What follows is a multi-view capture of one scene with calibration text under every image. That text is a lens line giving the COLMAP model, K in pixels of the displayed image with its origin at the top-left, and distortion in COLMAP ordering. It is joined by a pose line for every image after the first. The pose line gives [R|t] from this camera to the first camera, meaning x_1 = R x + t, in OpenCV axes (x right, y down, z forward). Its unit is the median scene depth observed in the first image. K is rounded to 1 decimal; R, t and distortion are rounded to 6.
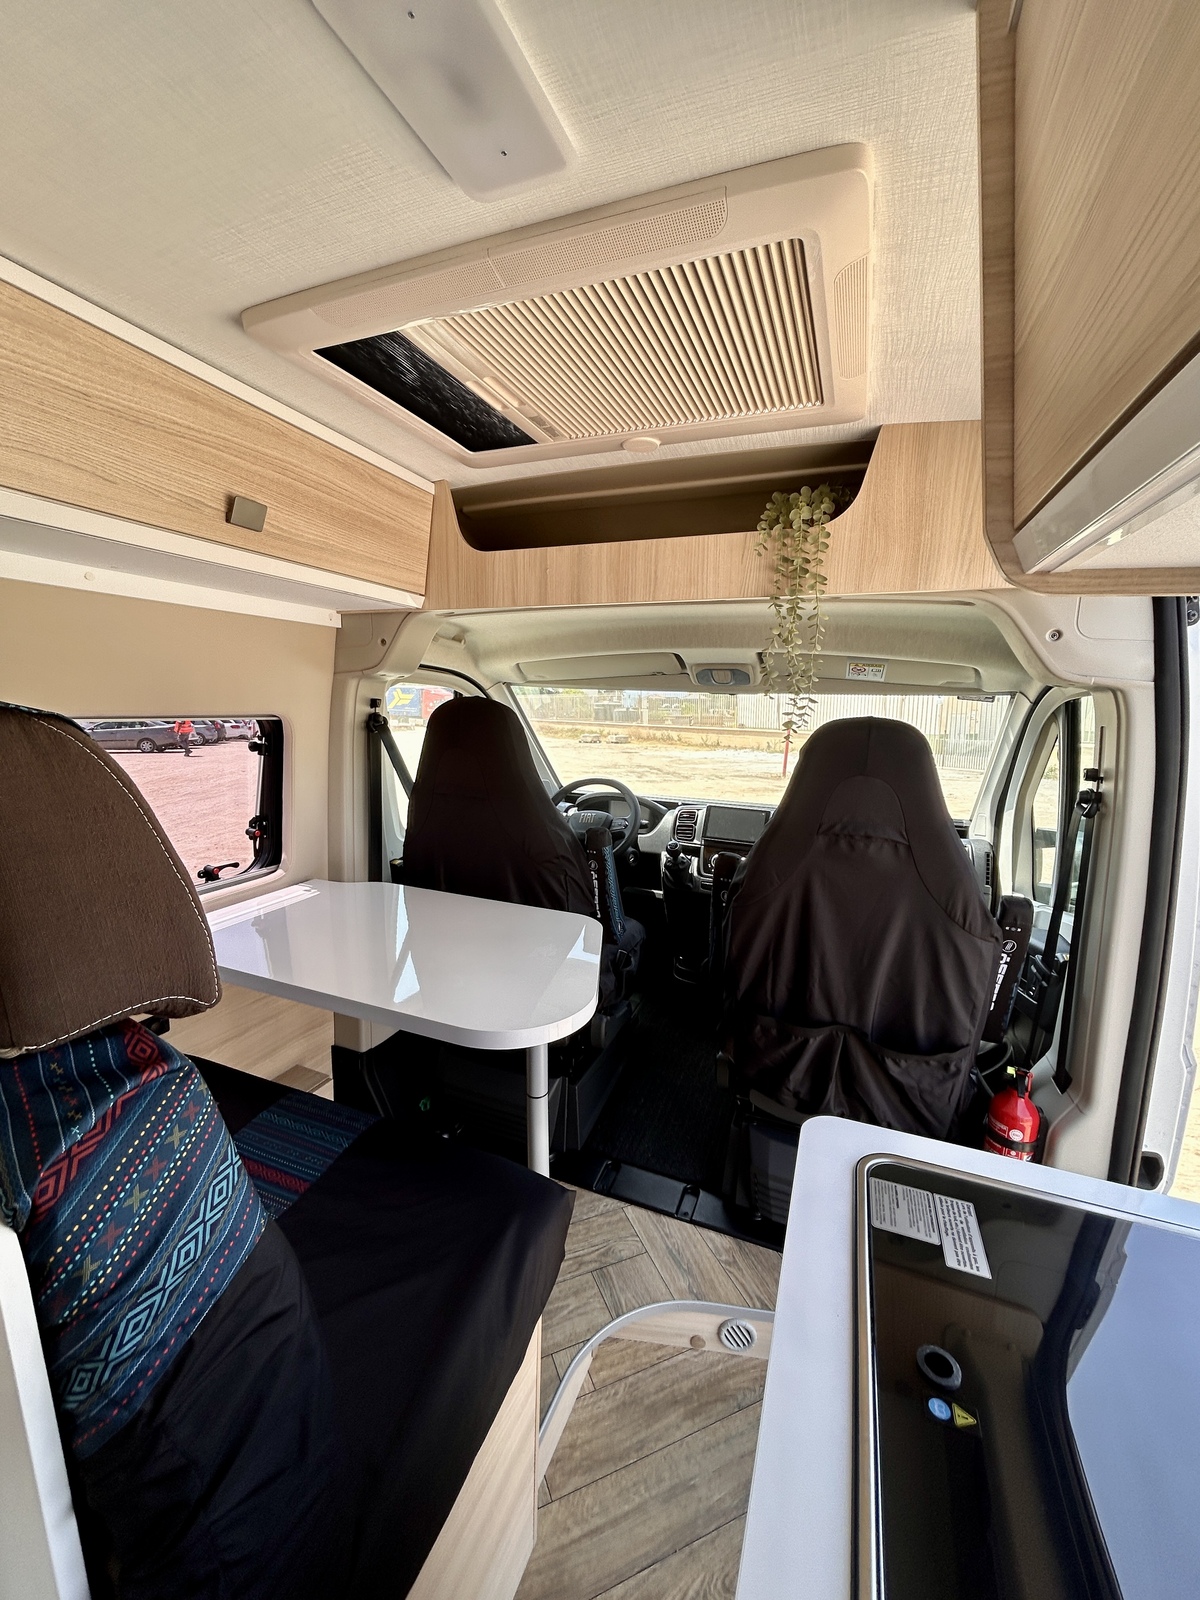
lens RADIAL K [[642.9, 0, 600.0], [0, 642.9, 800.0], [0, 0, 1]] dist [0.000012, -0.000021]
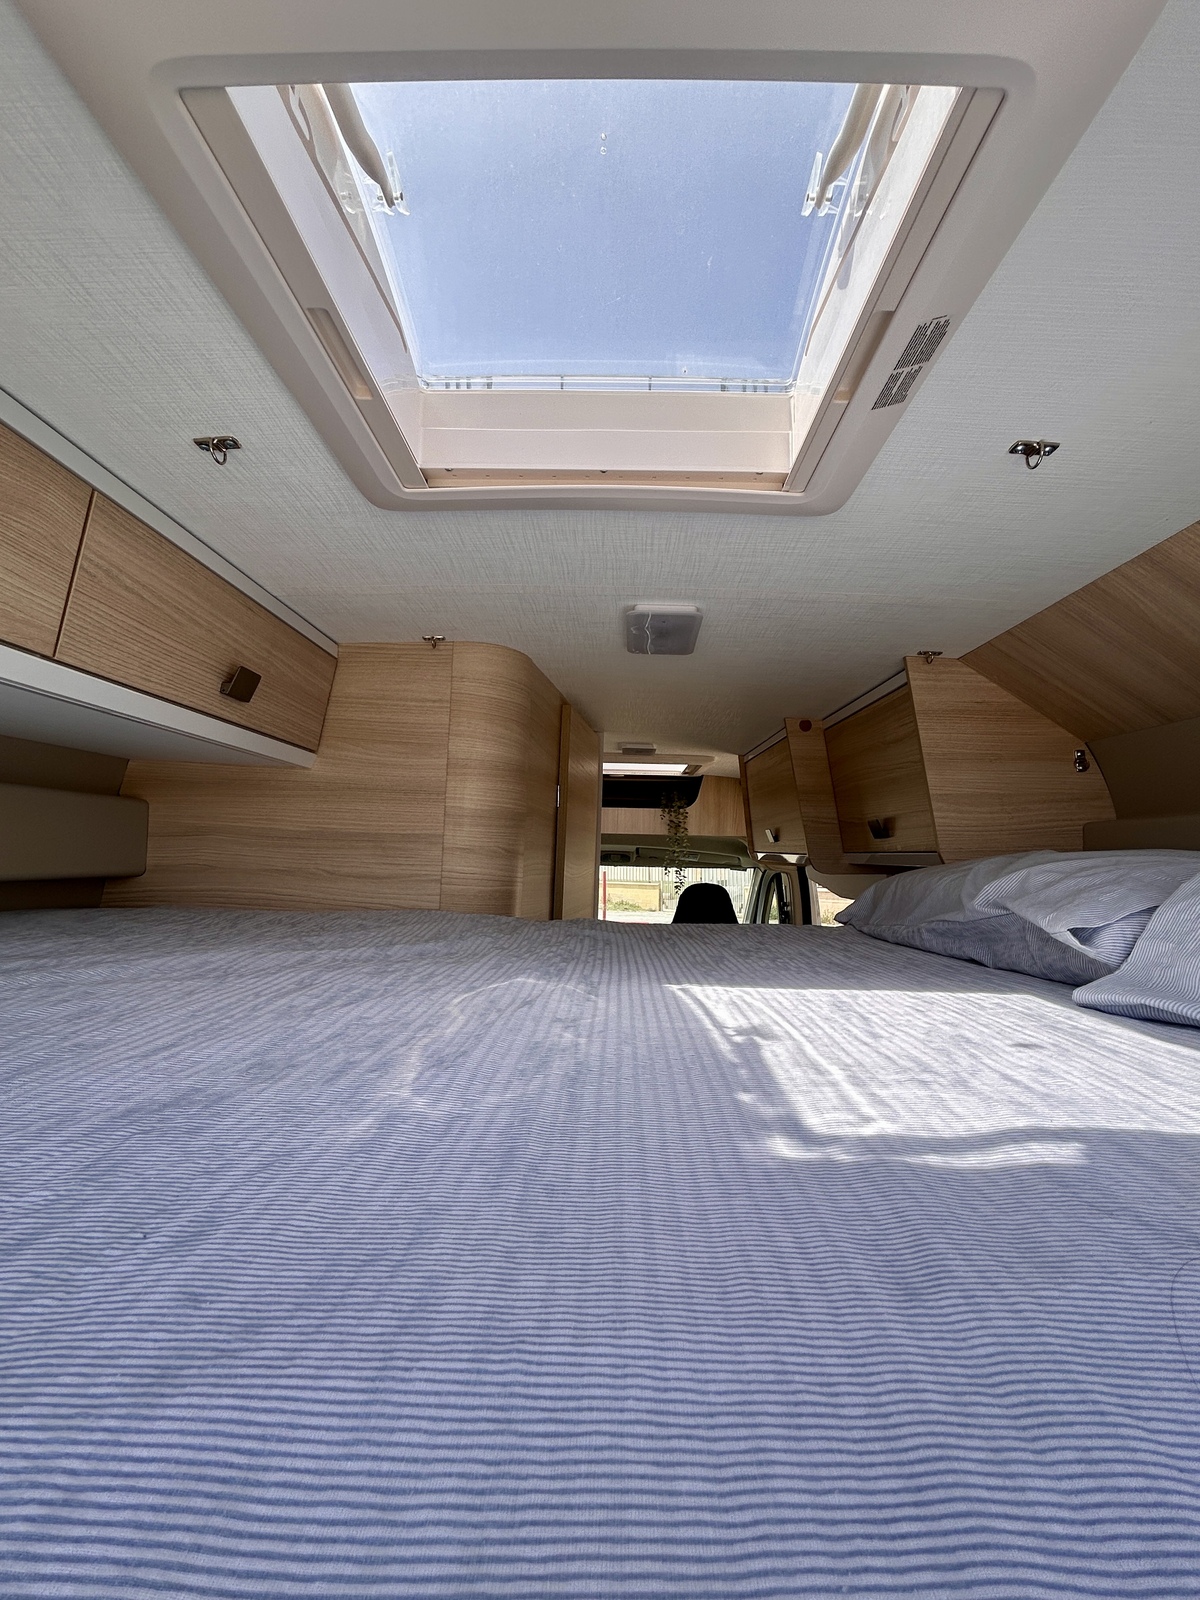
lens RADIAL K [[710.1, 0, 600.0], [0, 710.1, 800.0], [0, 0, 1]] dist [0.000071, -0.000002]
pose [[0.937708, 0.026351, 0.346424, -0.703973], [0.050013, 0.976496, -0.209653, 0.087027], [-0.343806, 0.213919, 0.914350, -1.095105]]
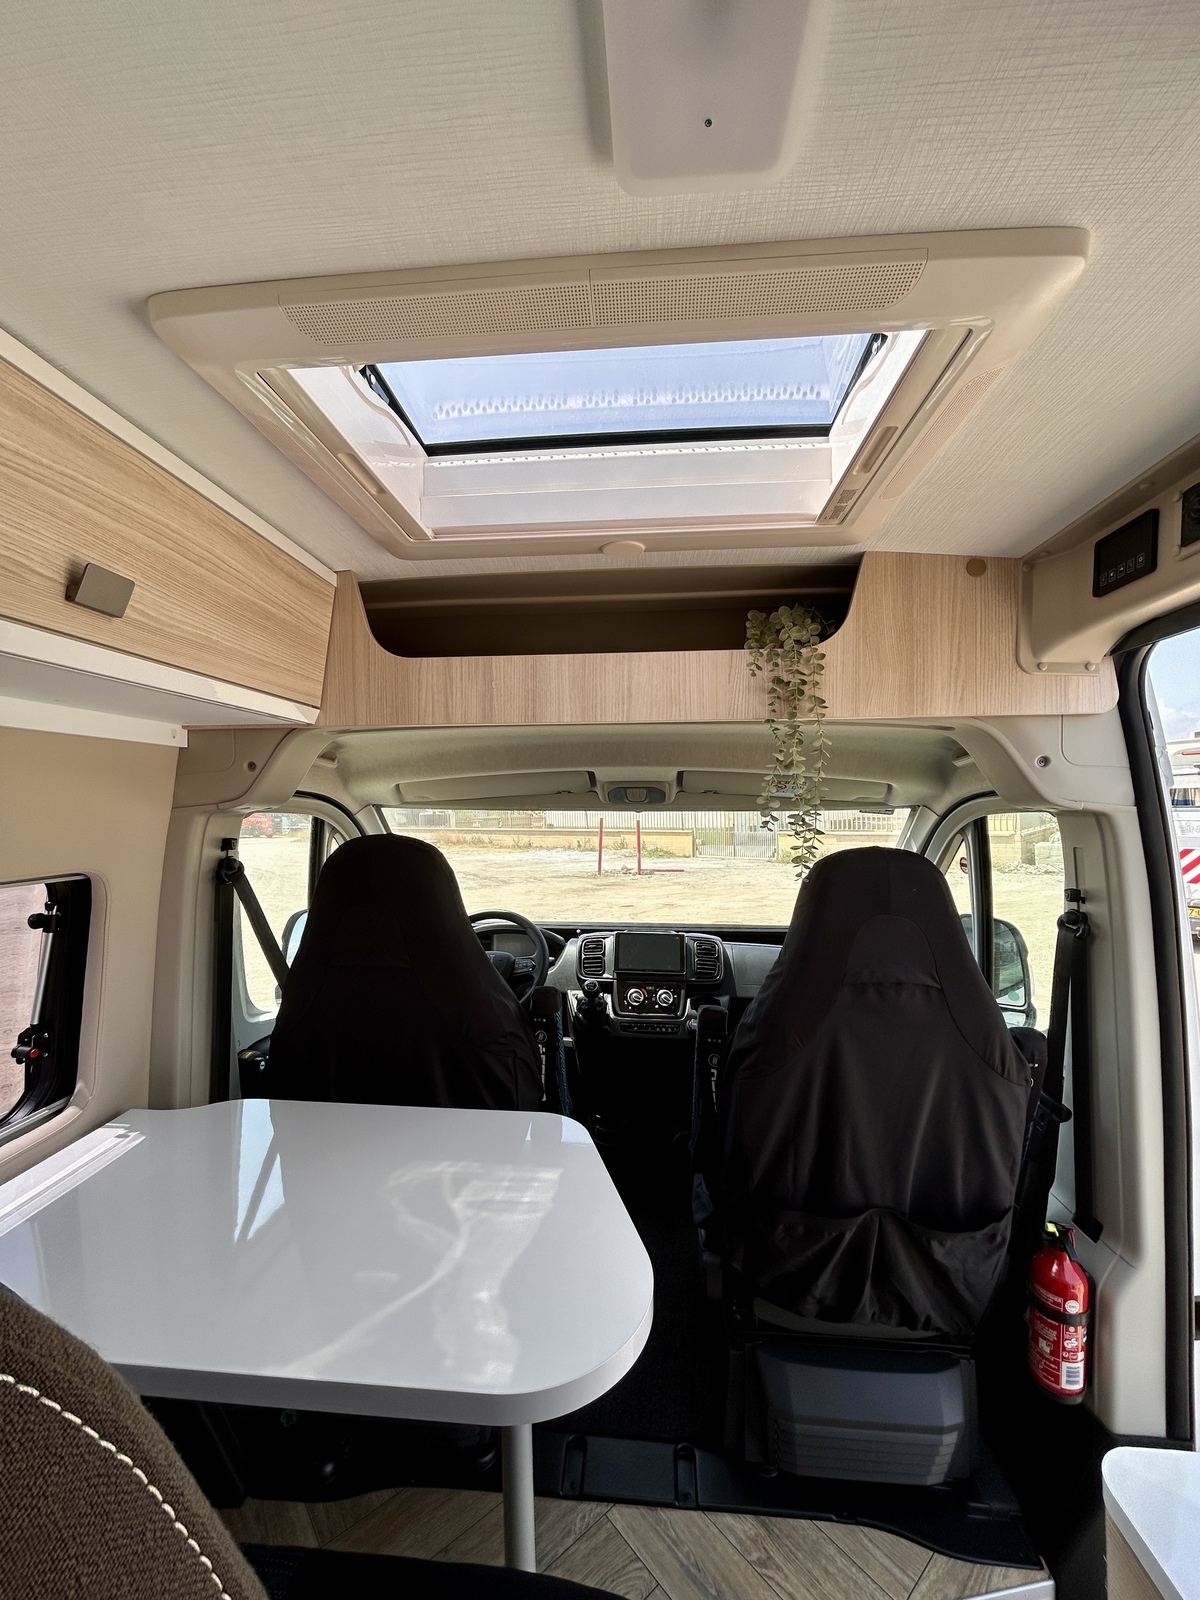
lens RADIAL K [[642.9, 0, 600.0], [0, 642.9, 800.0], [0, 0, 1]] dist [0.000012, -0.000021]
pose [[0.955094, -0.025040, 0.295243, -0.171392], [0.070732, 0.986883, -0.145115, -0.068258], [-0.287737, 0.159482, 0.944337, 0.177688]]
